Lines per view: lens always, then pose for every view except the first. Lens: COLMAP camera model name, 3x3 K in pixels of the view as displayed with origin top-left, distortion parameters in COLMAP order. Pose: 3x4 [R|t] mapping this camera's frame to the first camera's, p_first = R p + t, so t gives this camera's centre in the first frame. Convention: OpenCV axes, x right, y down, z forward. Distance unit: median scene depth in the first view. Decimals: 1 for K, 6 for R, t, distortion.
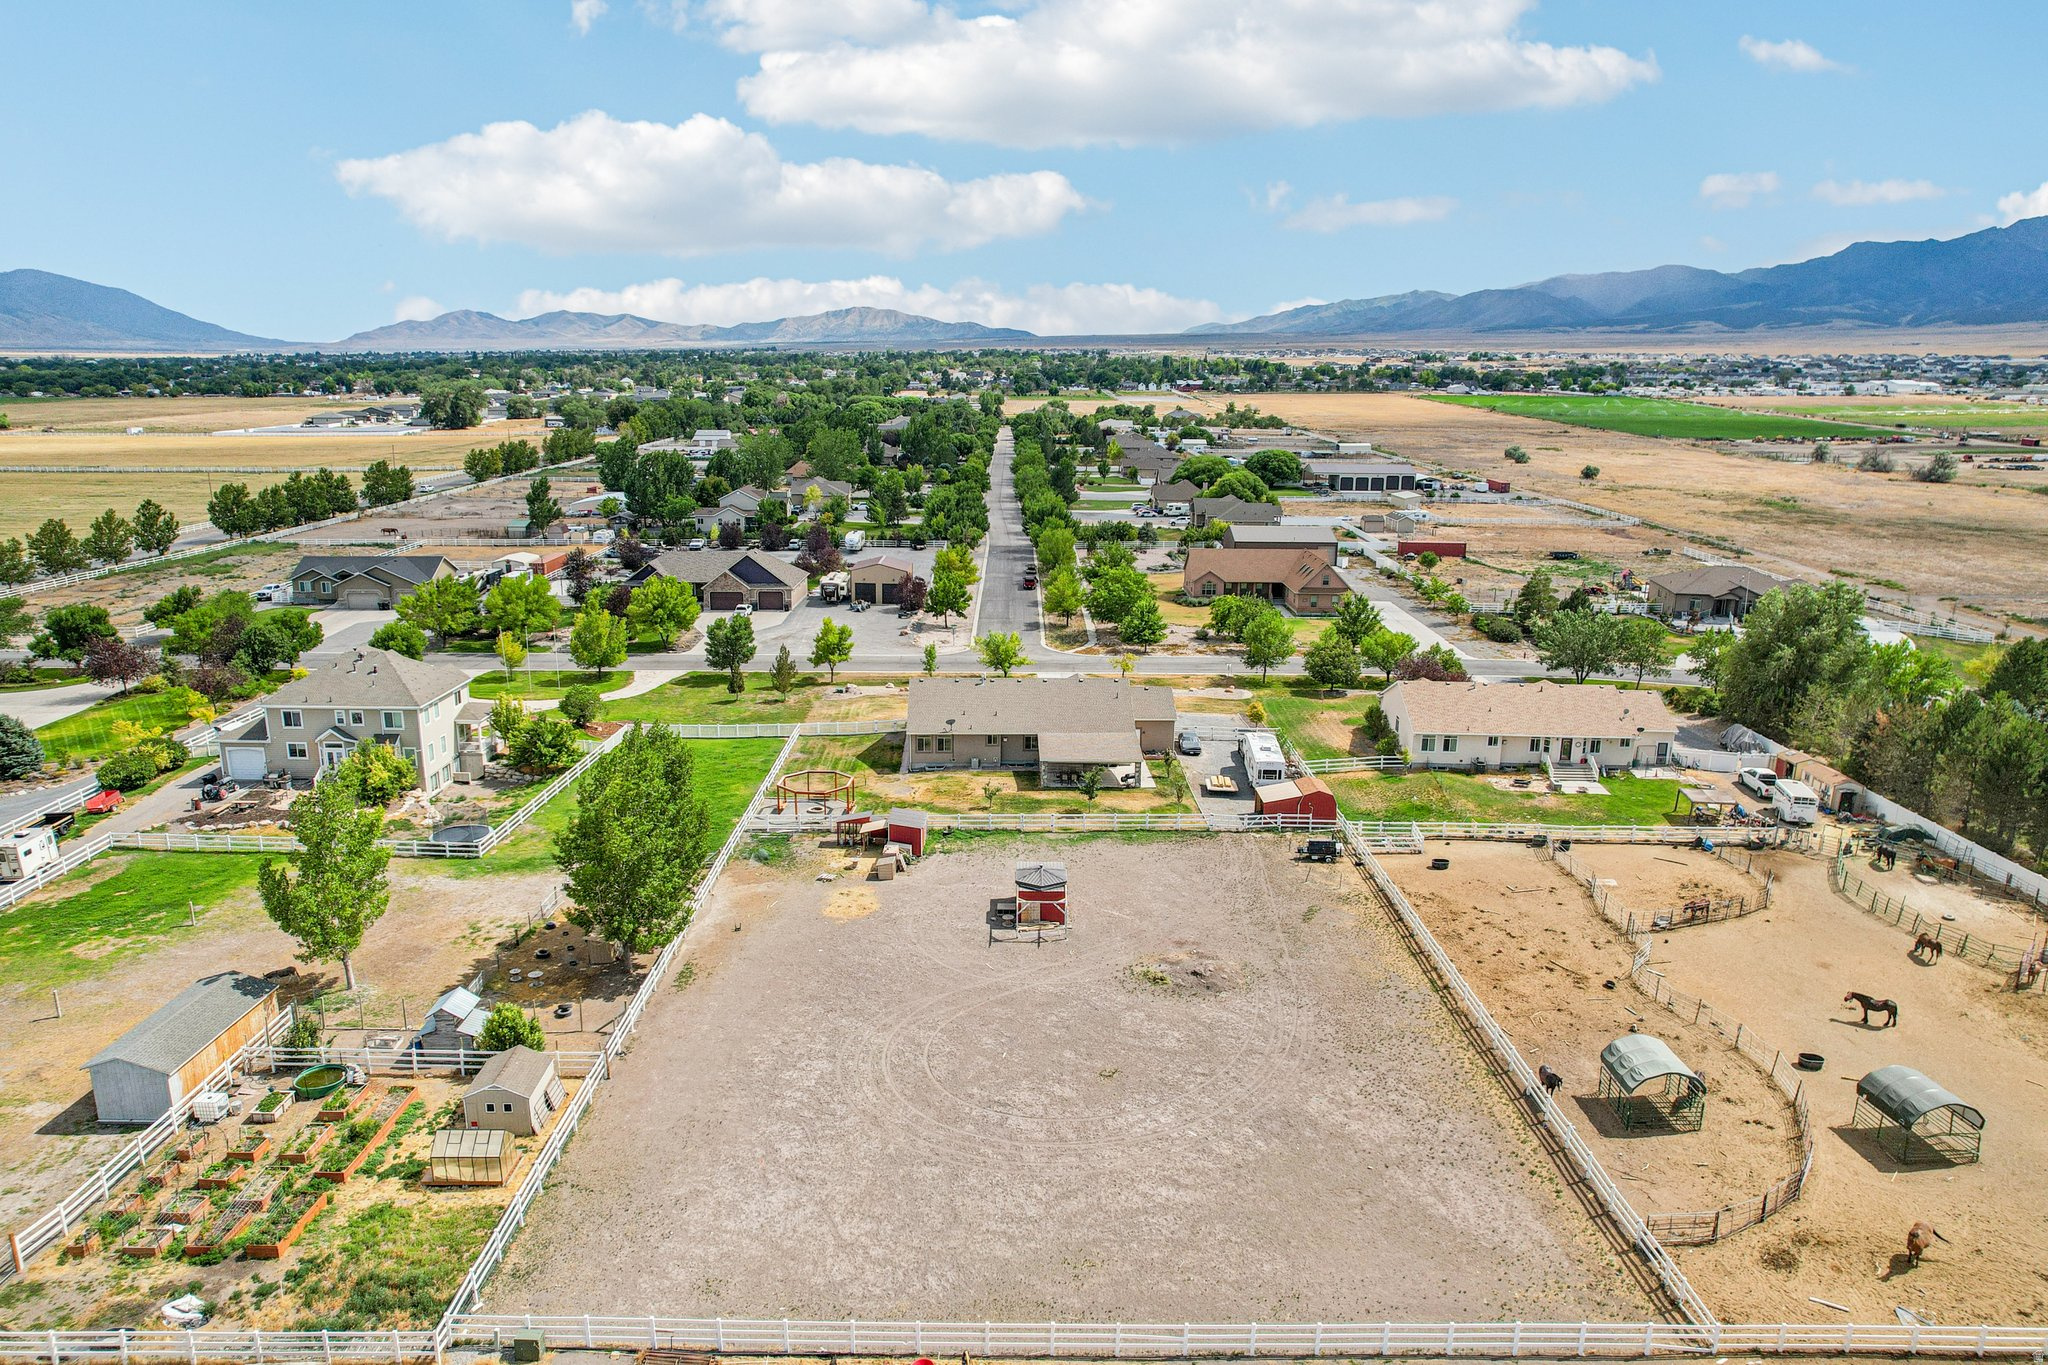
lens RADIAL K [[1330.7, 0, 1024.0], [0, 1330.7, 682.5], [0, 0, 1]] dist [-0.023587, 0.002132]
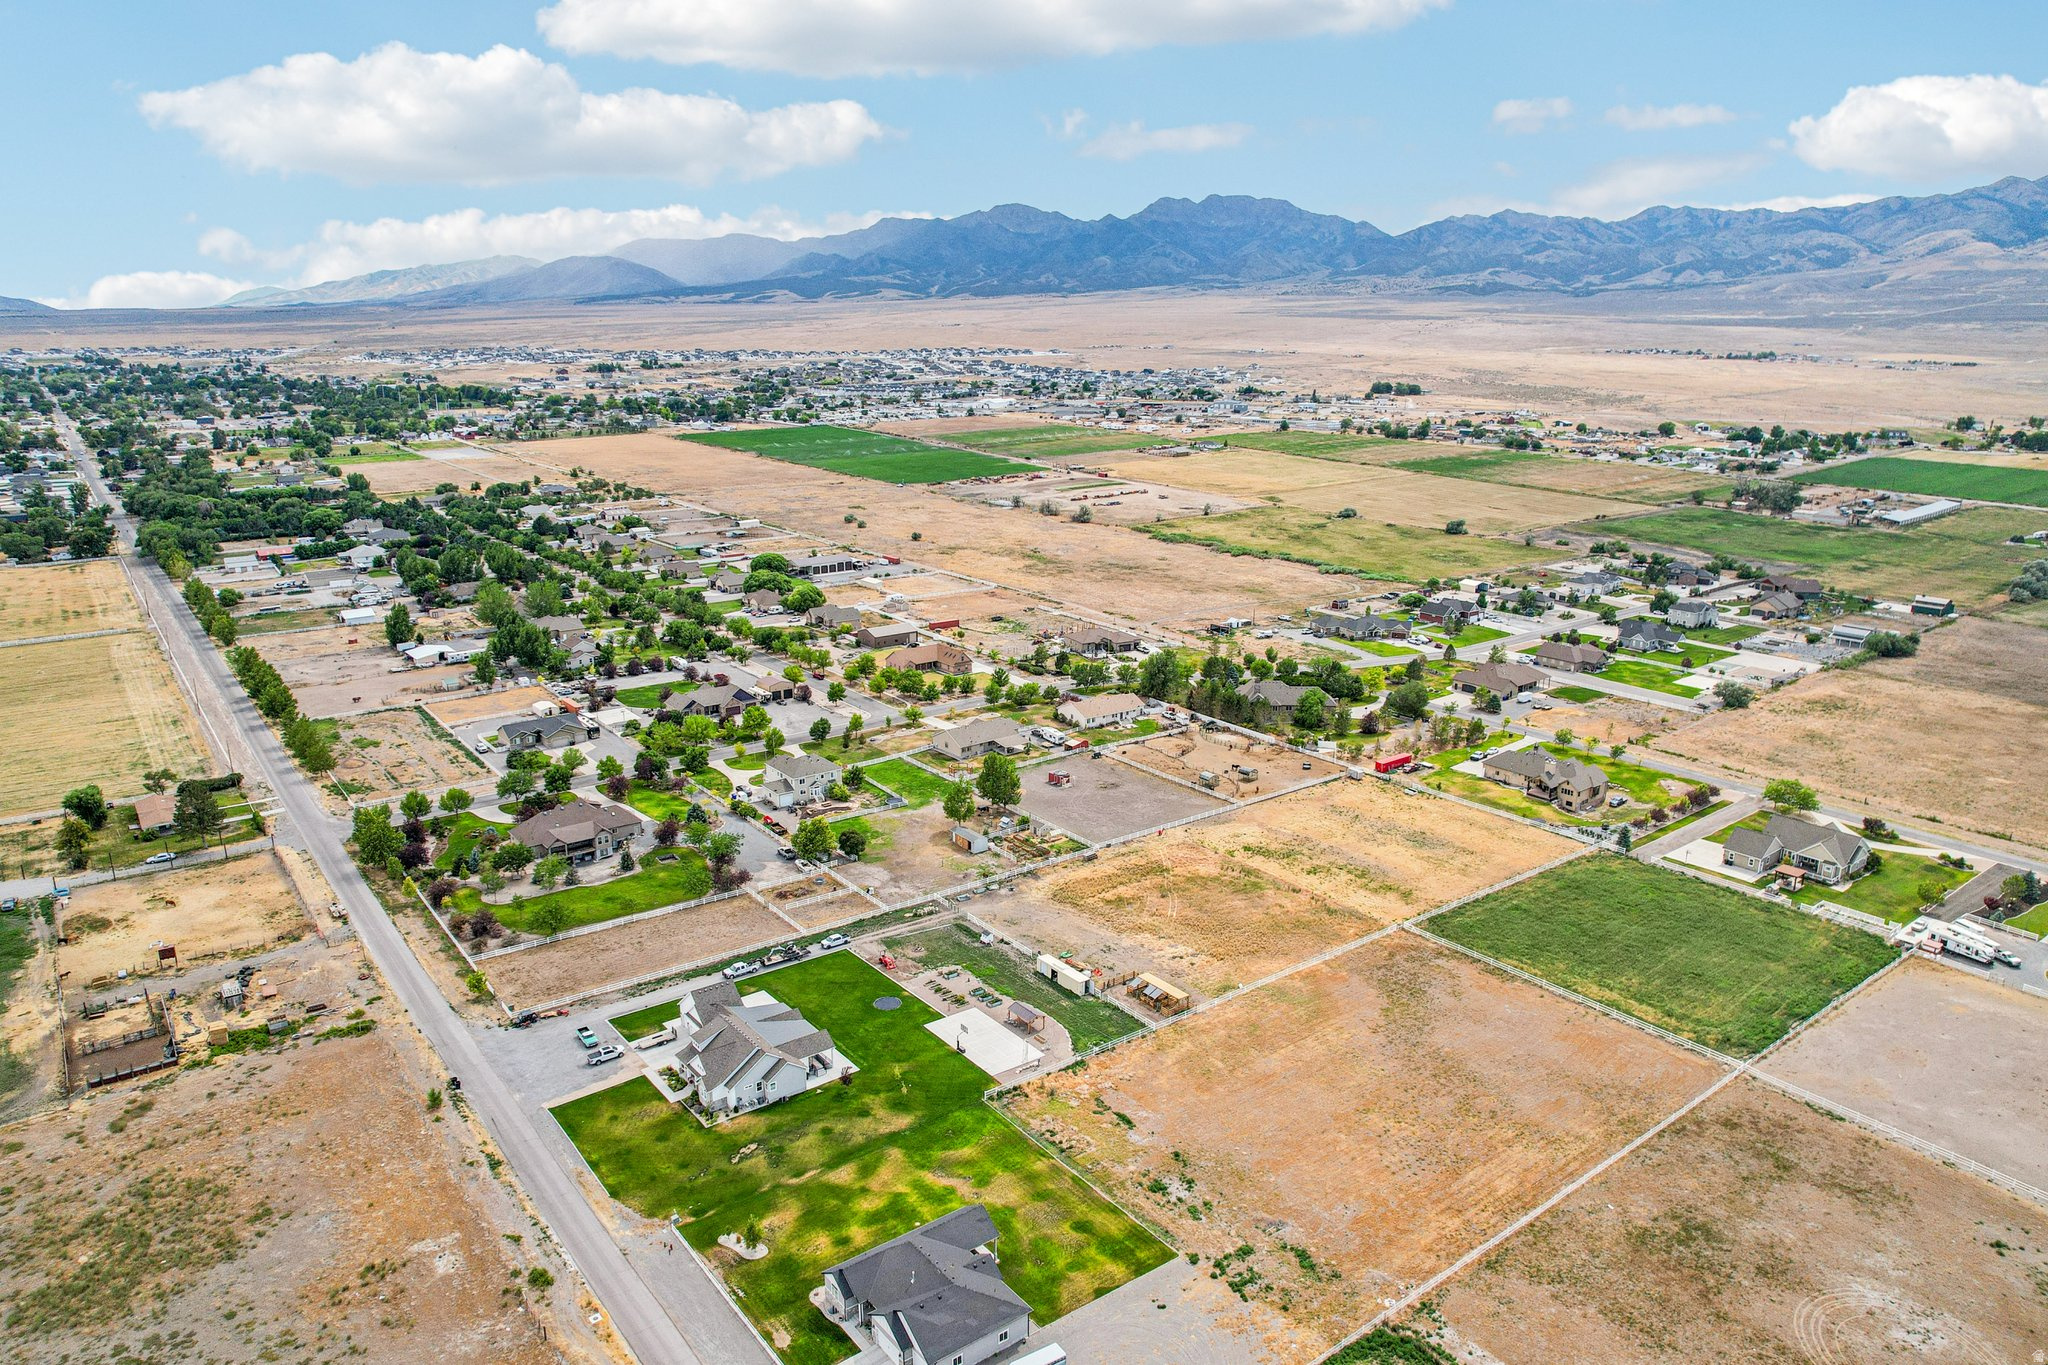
lens RADIAL K [[1335.6, 0, 1034.0], [0, 1335.6, 689.0], [0, 0, 1]] dist [-0.070638, 0.056081]
pose [[0.795149, -0.161777, 0.584437, -1.797450], [0.140955, 0.986669, 0.081344, -0.334194], [-0.589805, 0.017699, 0.807352, -1.657546]]
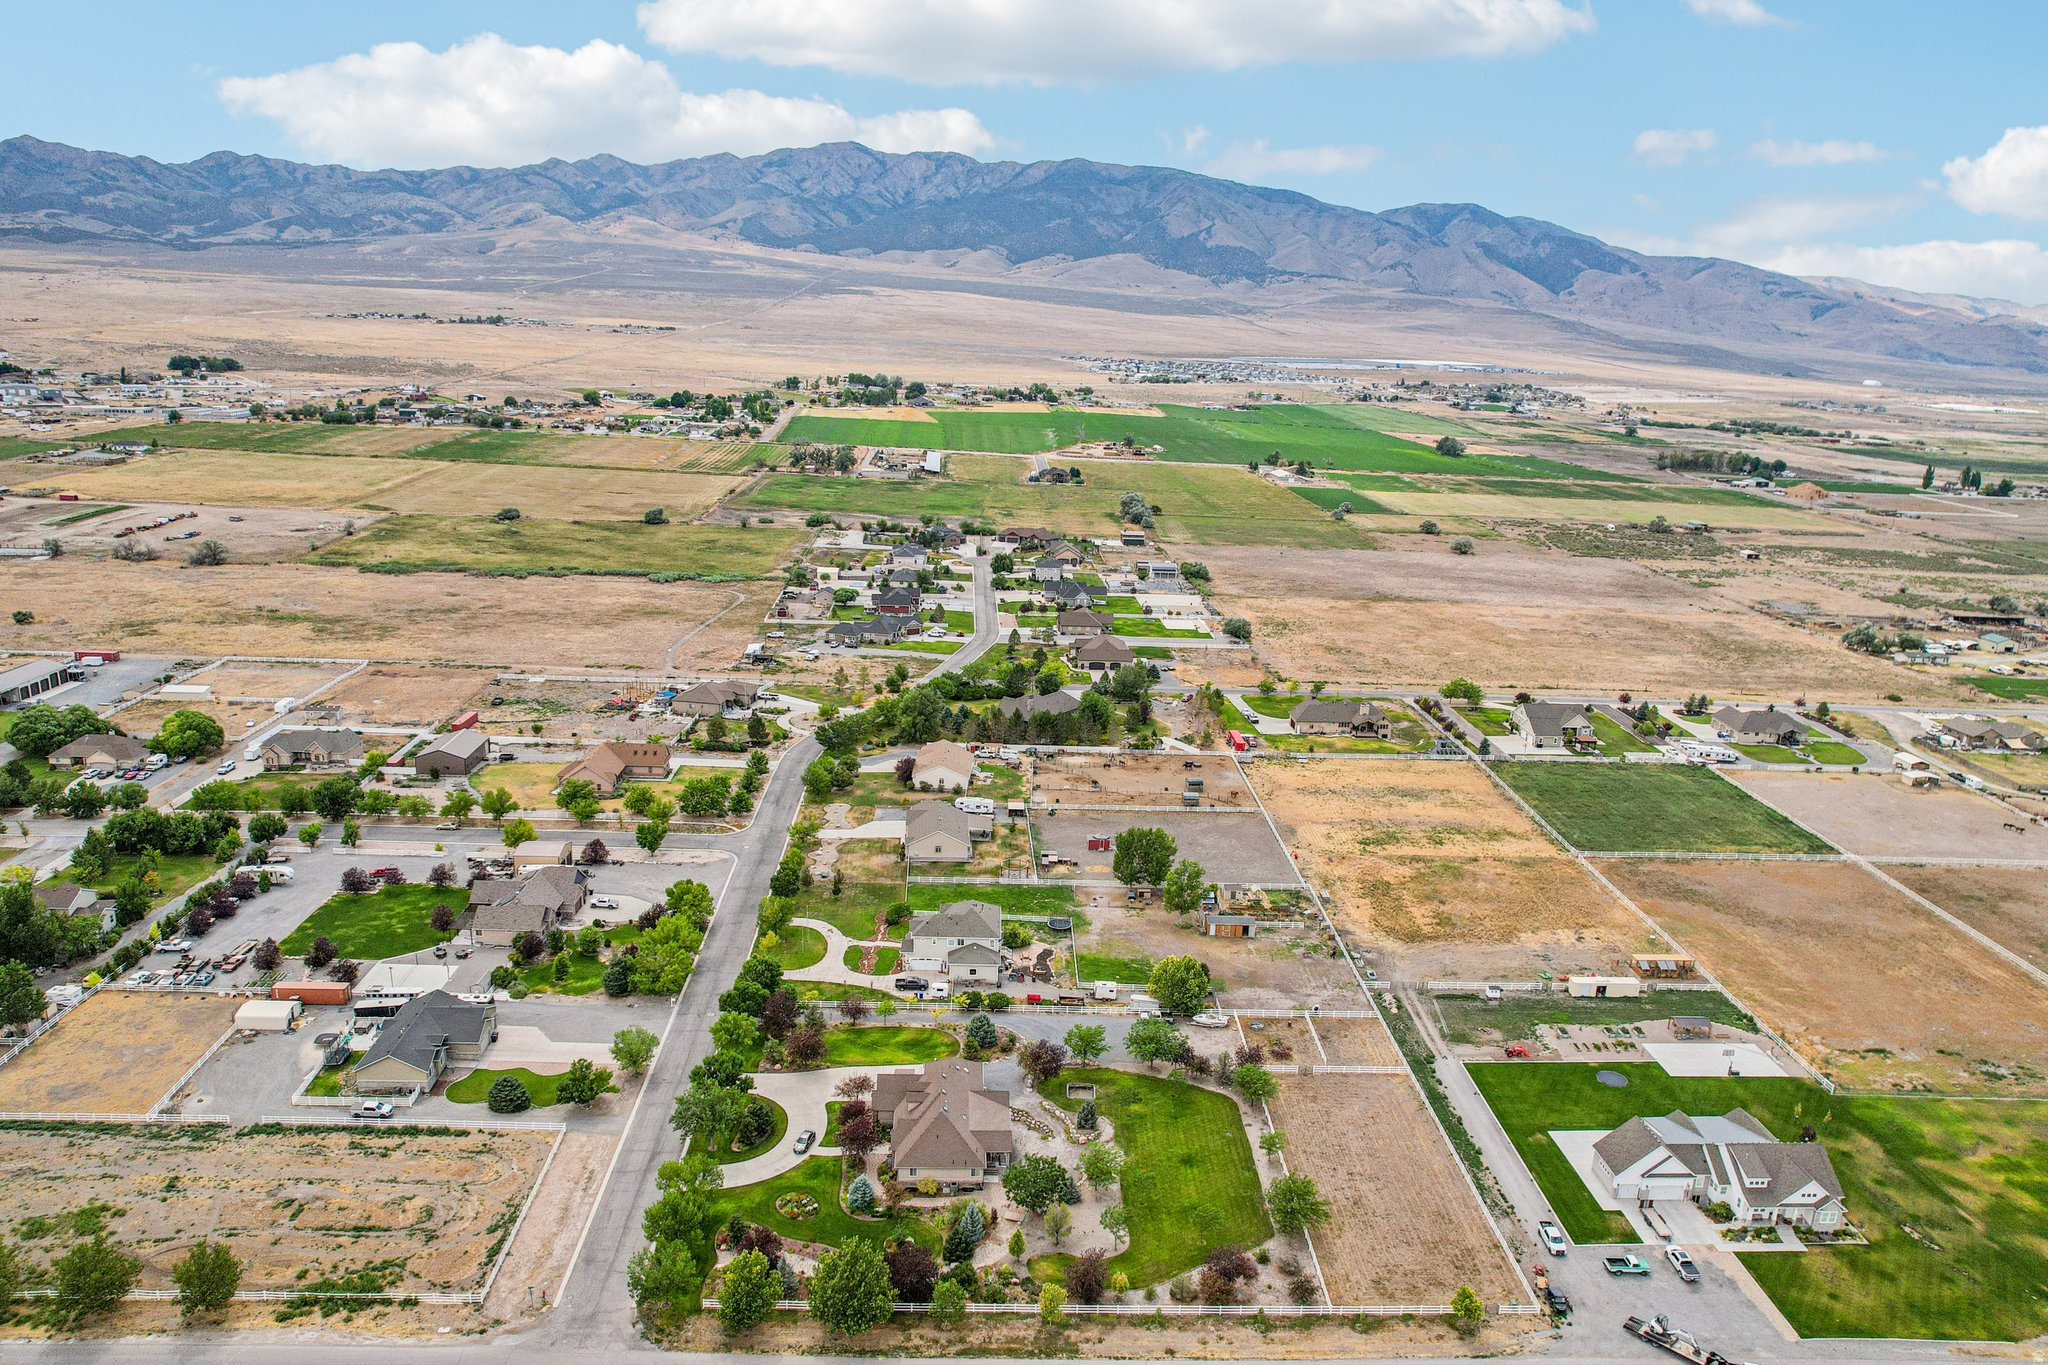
lens RADIAL K [[1391.6, 0, 1030.5], [0, 1391.6, 692.2], [0, 0, 1]] dist [-0.078737, 0.070255]
pose [[-0.028663, -0.268639, 0.962815, -2.553222], [0.196968, 0.942807, 0.268920, -0.920719], [-0.979991, 0.197351, 0.025890, 0.792143]]
